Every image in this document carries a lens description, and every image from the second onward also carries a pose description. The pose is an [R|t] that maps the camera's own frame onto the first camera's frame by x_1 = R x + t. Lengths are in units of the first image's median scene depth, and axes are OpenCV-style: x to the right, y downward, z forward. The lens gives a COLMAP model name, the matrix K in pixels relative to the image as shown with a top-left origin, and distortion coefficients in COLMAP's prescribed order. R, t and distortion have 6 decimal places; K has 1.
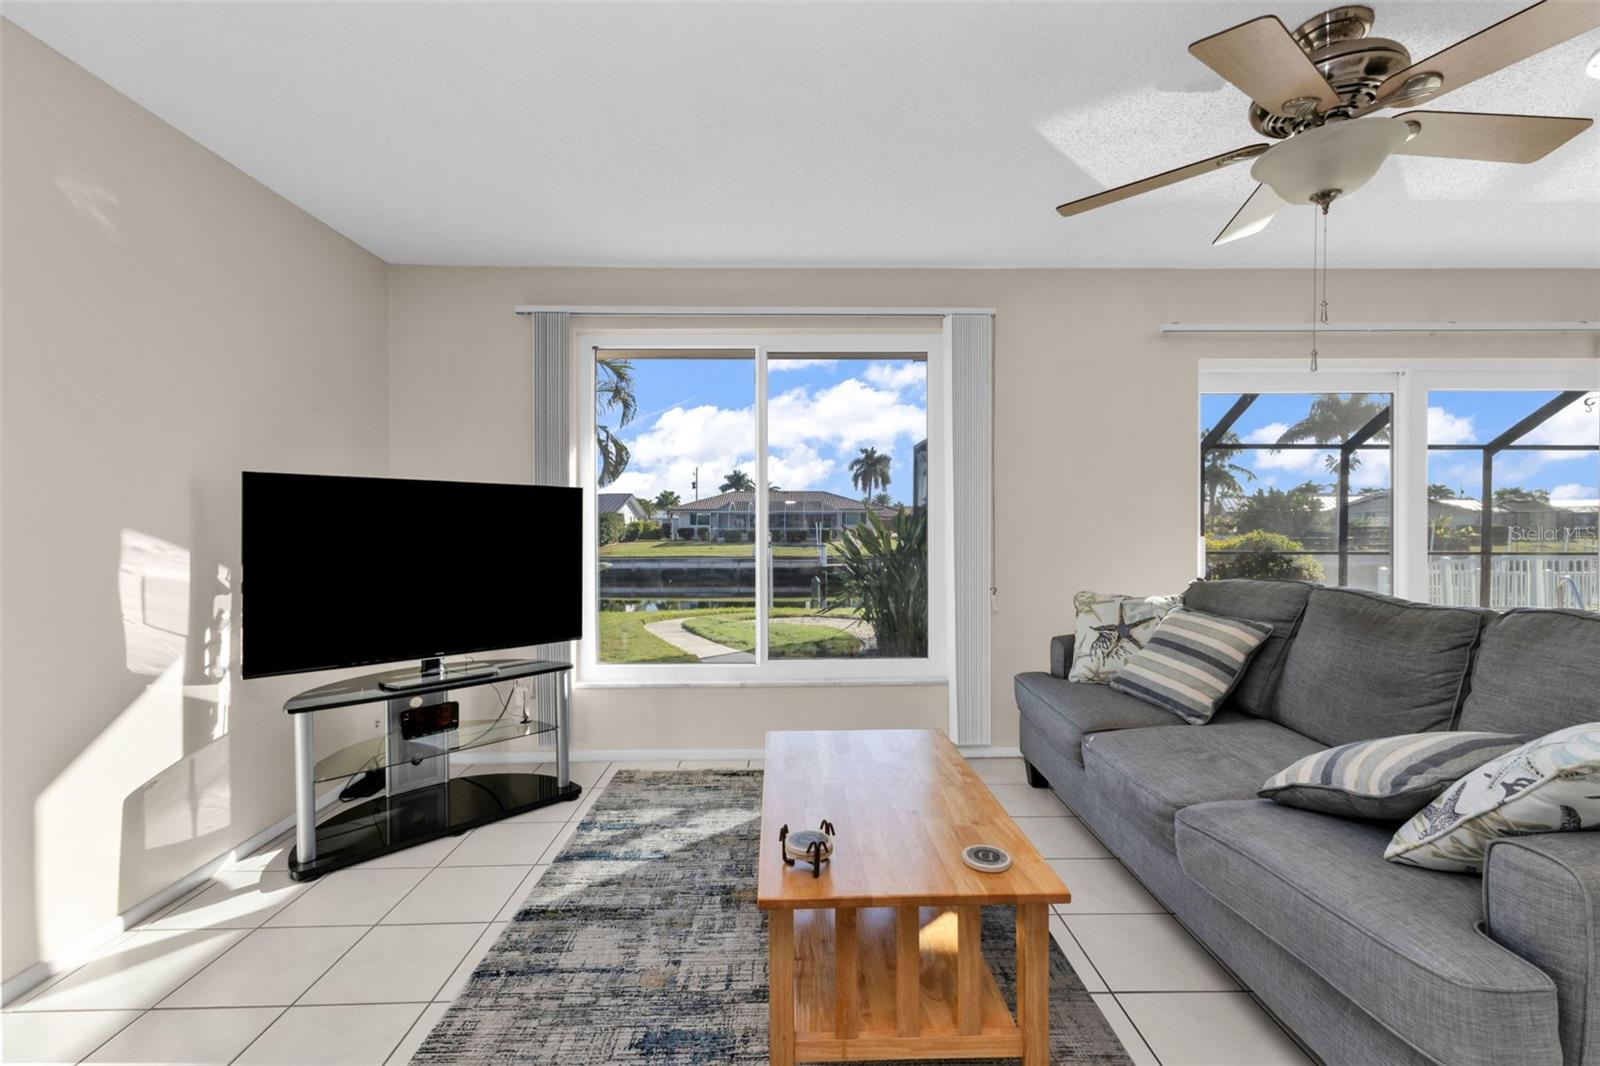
lens RADIAL K [[695.4, 0, 803.8], [0, 695.4, 521.1], [0, 0, 1]] dist [0.005730, -0.000194]
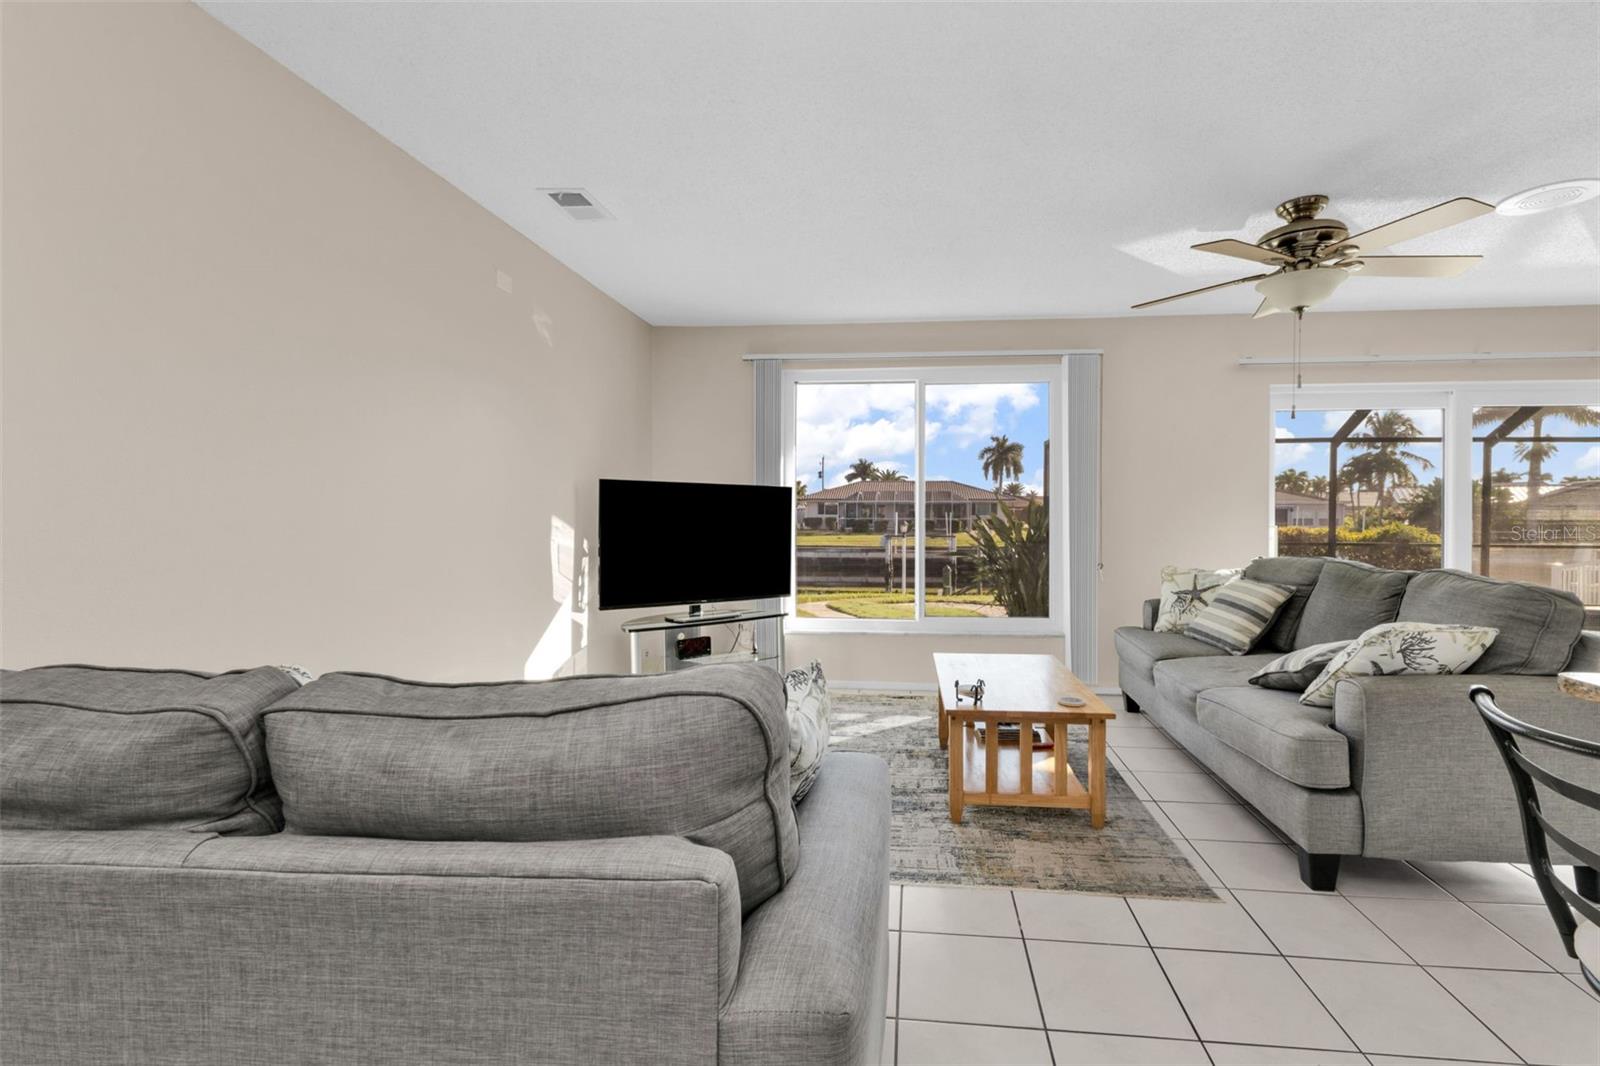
lens RADIAL K [[949.3, 0, 773.2], [0, 949.3, 508.4], [0, 0, 1]] dist [0.002738, -0.000303]
pose [[0.990615, 0.004442, -0.136612, -0.100815], [-0.004650, 0.999988, -0.001203, -0.003466], [0.136606, 0.001827, 0.990624, -0.919581]]
